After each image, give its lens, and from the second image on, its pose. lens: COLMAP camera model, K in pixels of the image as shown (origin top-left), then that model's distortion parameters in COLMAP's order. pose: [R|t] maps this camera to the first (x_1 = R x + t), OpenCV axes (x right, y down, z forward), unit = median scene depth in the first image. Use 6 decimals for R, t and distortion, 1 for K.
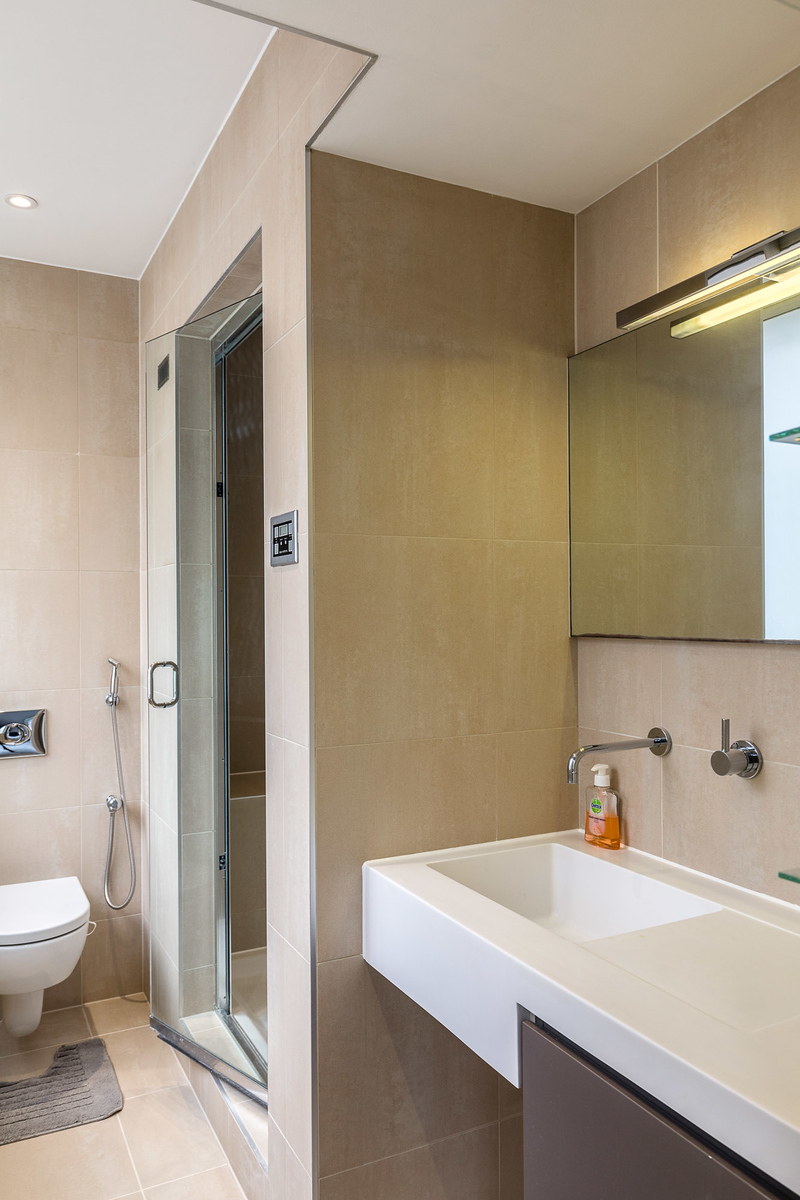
lens RADIAL K [[862.6, 0, 399.9], [0, 862.6, 597.3], [0, 0, 1]] dist [0.008714, -0.006922]
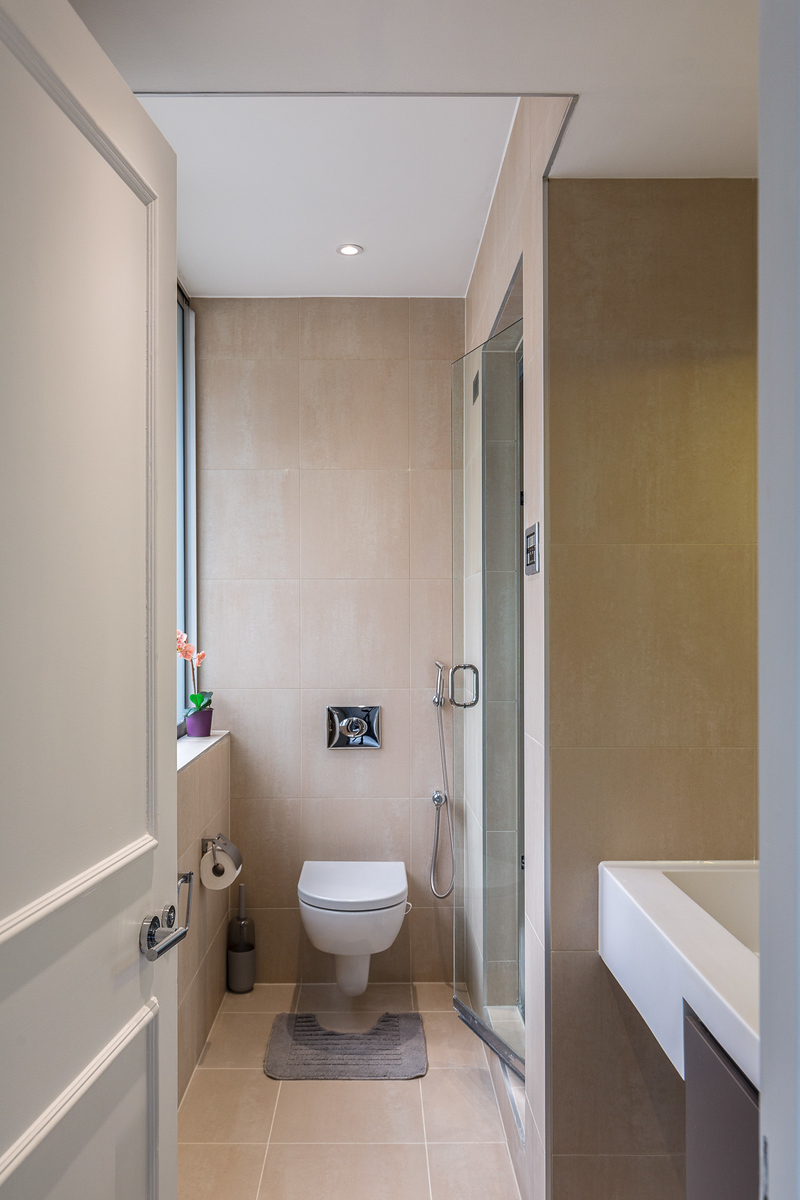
lens RADIAL K [[961.2, 0, 398.8], [0, 961.2, 603.4], [0, 0, 1]] dist [0.027346, -0.023946]
pose [[0.897756, -0.001646, -0.440489, 0.180002], [0.002759, 0.999994, 0.001886, -0.003041], [0.440484, -0.002909, 0.897756, -0.099010]]
